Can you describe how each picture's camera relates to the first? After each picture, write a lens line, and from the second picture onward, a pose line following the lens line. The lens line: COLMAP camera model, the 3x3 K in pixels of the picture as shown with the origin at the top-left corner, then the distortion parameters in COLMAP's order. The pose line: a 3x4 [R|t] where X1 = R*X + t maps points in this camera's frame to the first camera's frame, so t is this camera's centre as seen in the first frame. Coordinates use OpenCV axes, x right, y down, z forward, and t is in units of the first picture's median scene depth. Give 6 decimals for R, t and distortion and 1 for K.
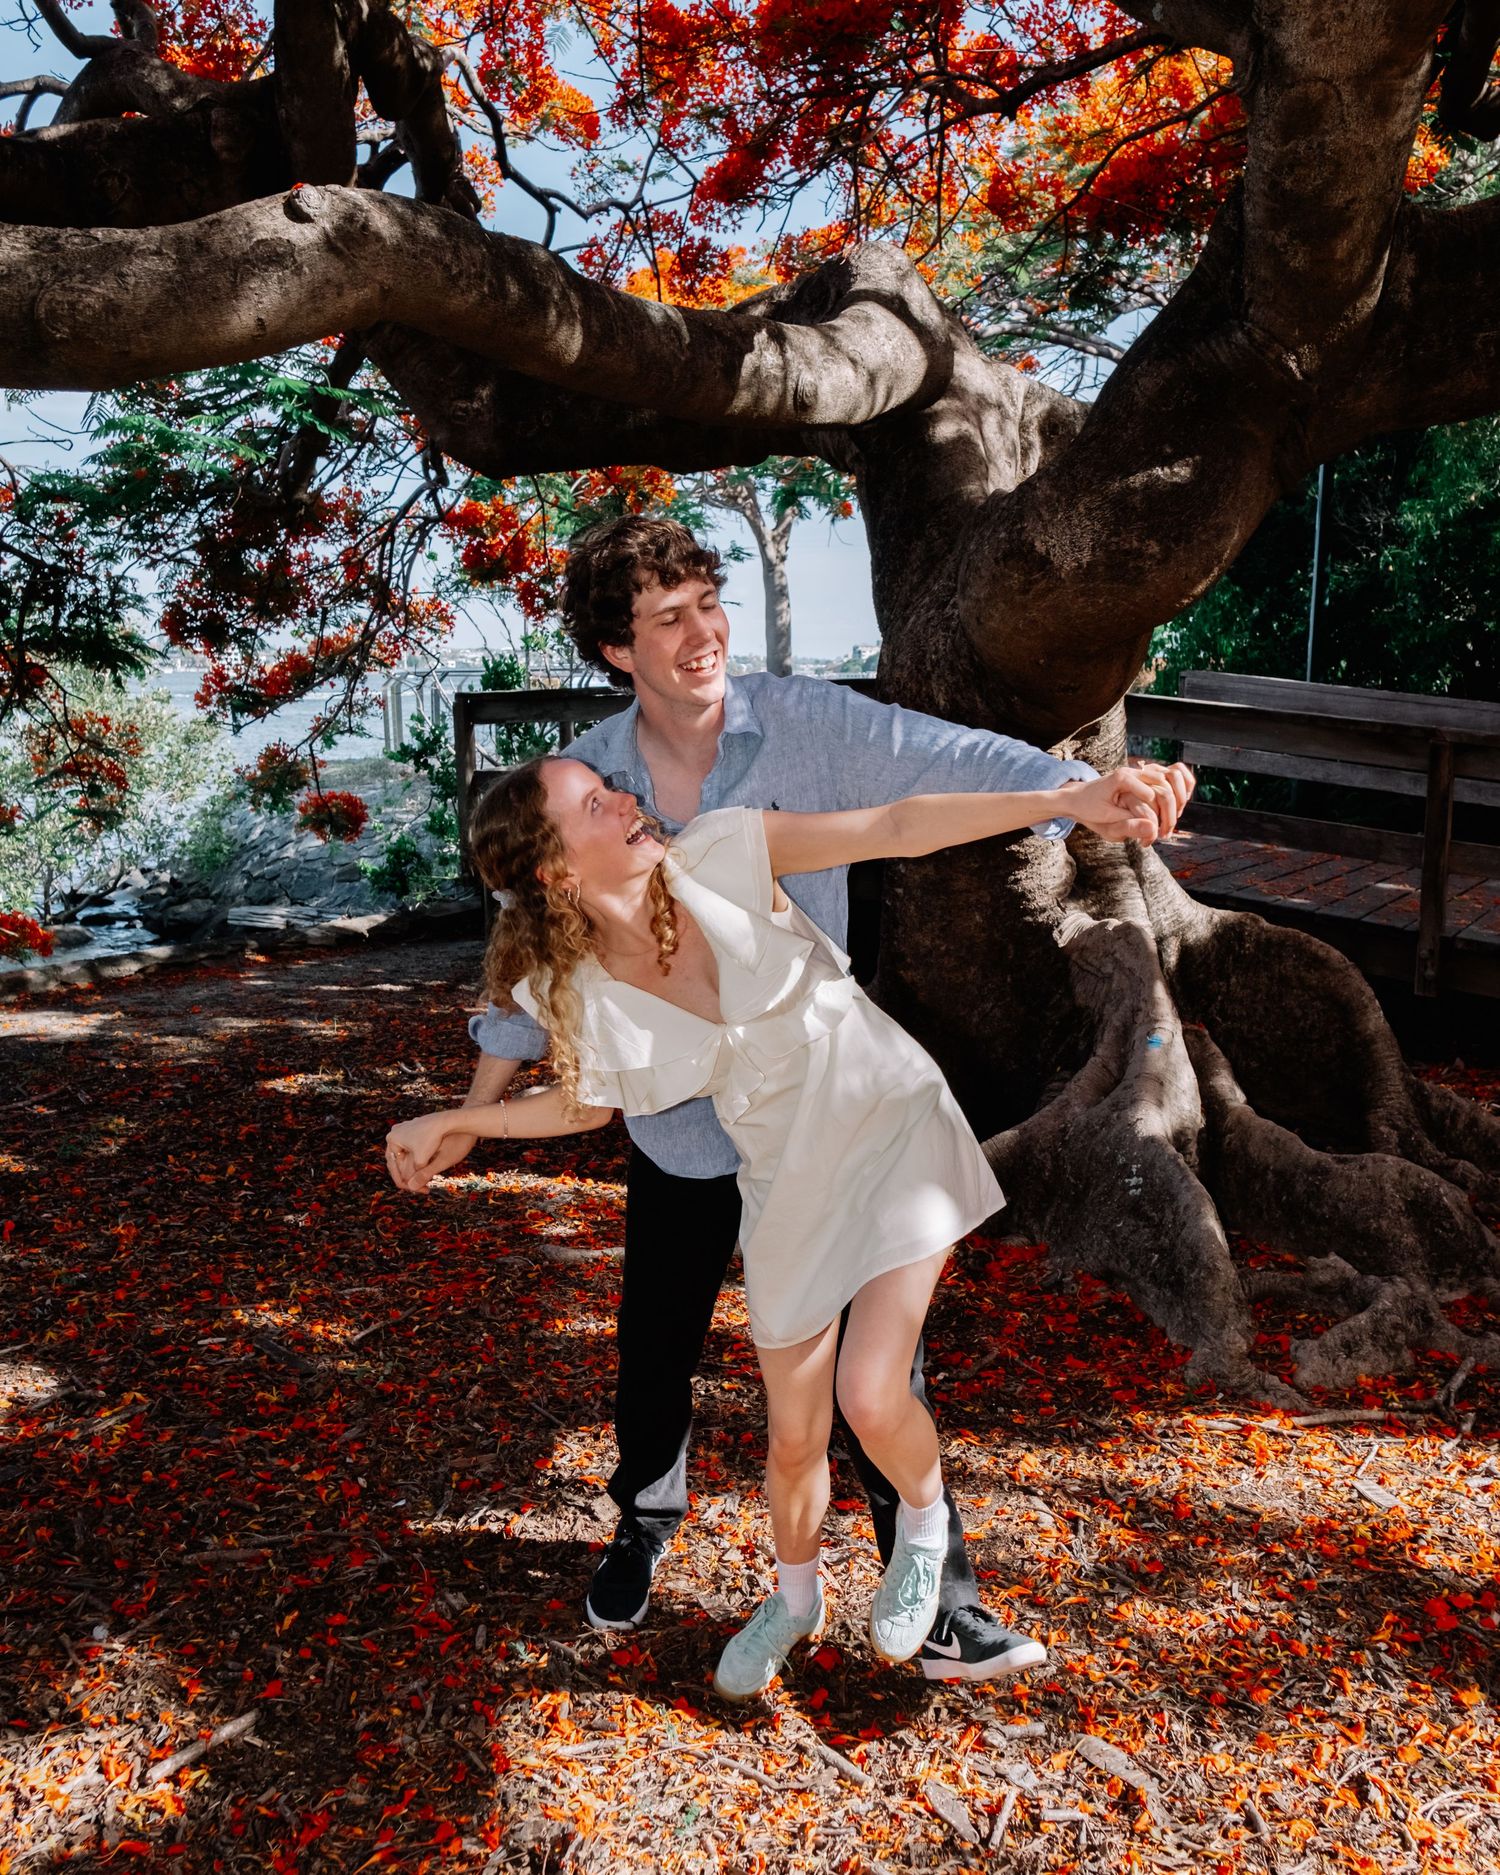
lens RADIAL K [[1424.6, 0, 750.0], [0, 1424.6, 937.5], [0, 0, 1]] dist [-0.039674, 0.011551]
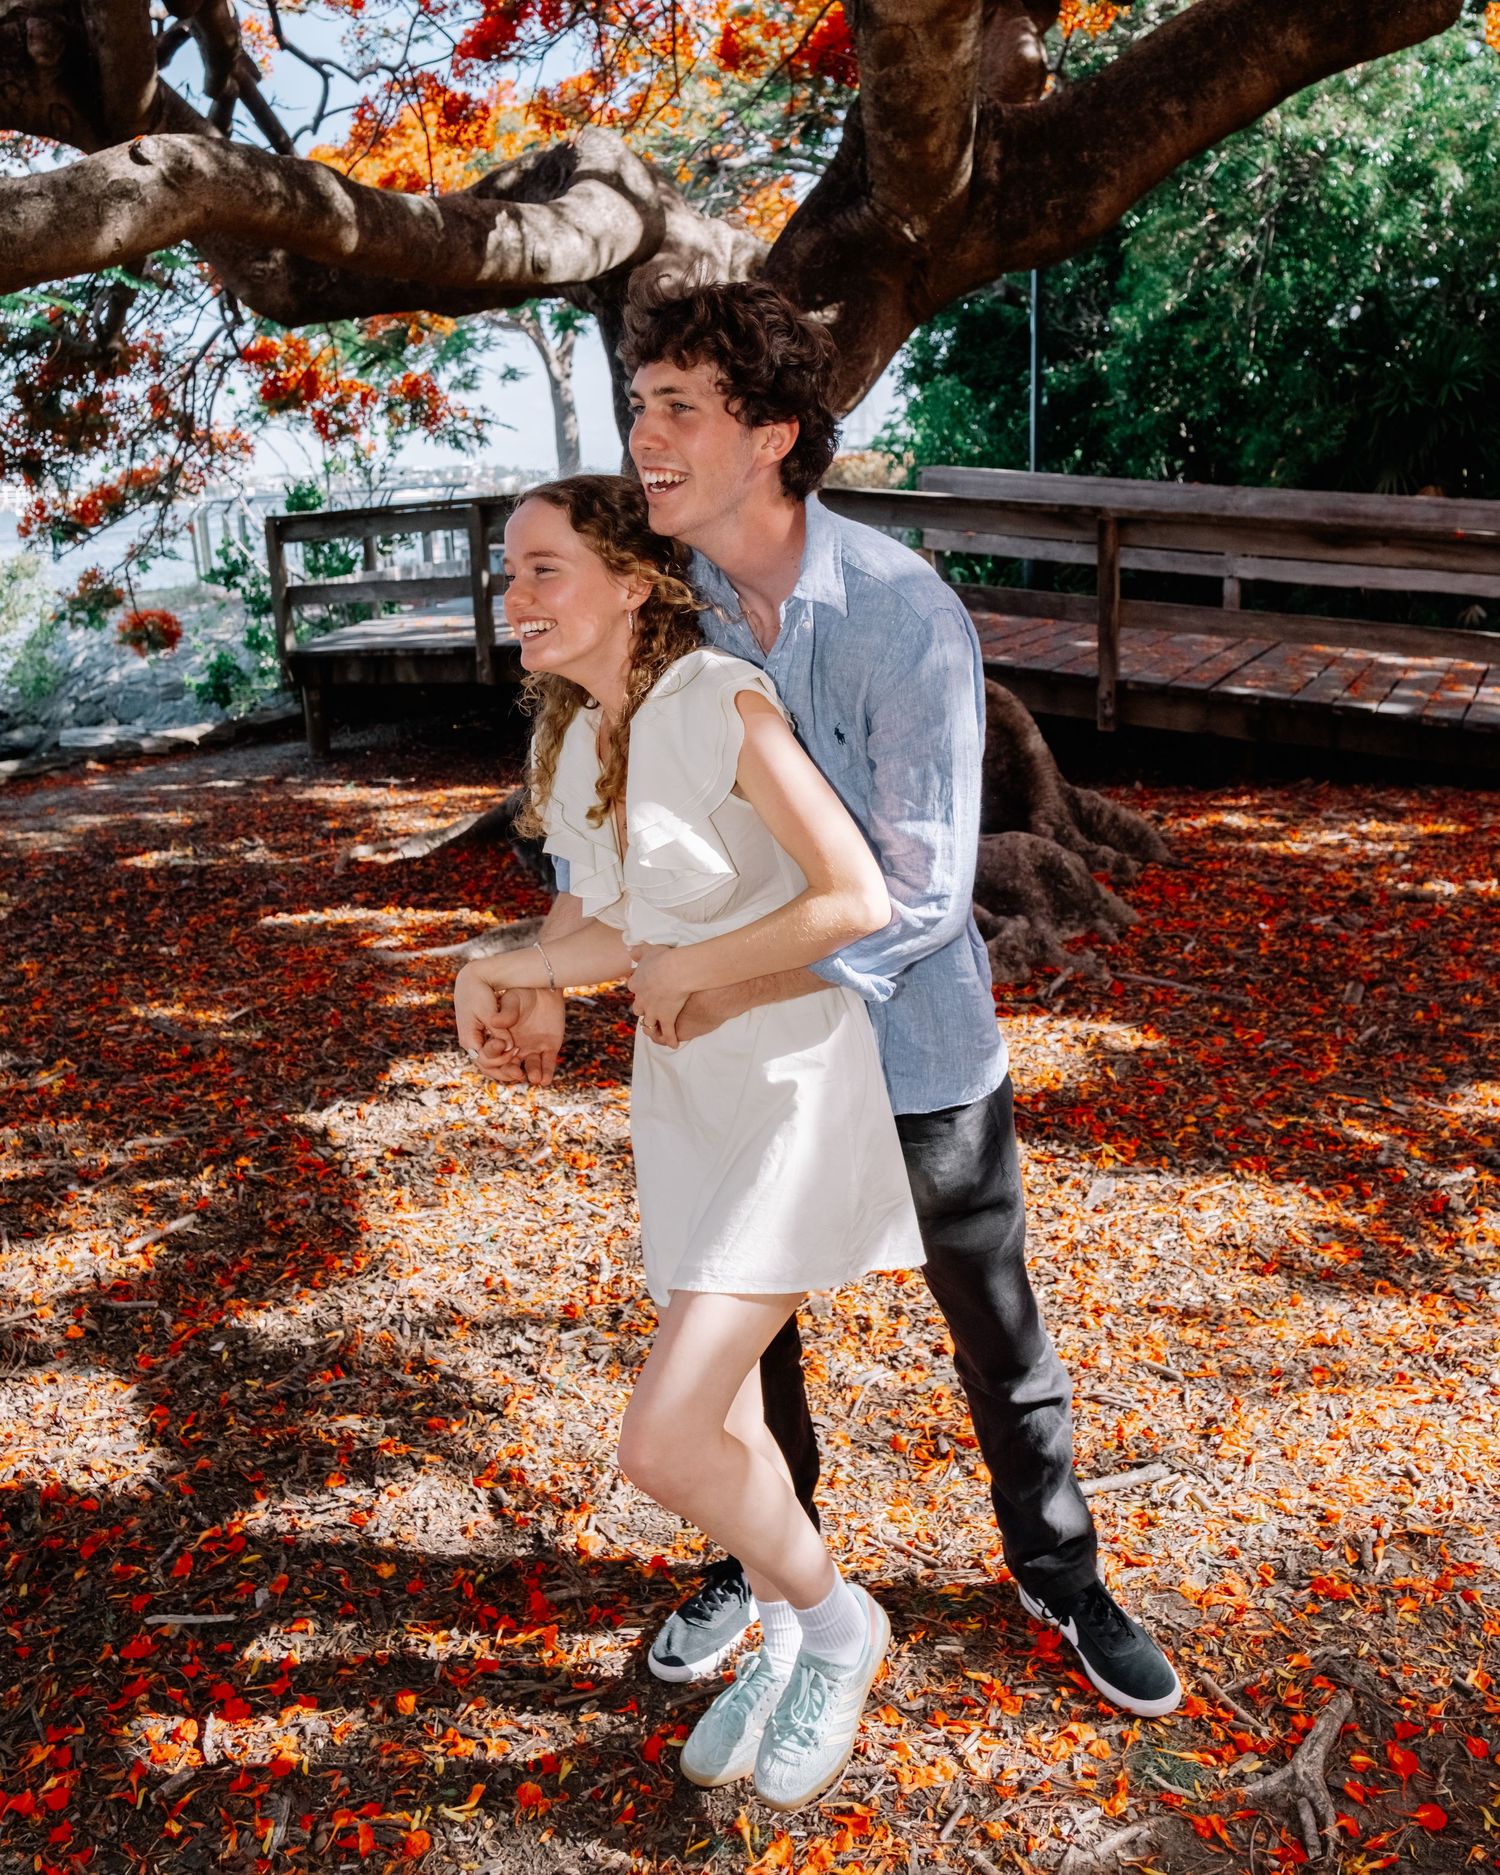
lens RADIAL K [[1916.9, 0, 830.3], [0, 1916.9, 936.8], [0, 0, 1]] dist [-0.067822, 0.024034]
pose [[0.993867, -0.062009, 0.091556, 0.075480], [0.057604, 0.997087, 0.049998, 0.107118], [-0.094389, -0.044417, 0.994544, -0.533589]]
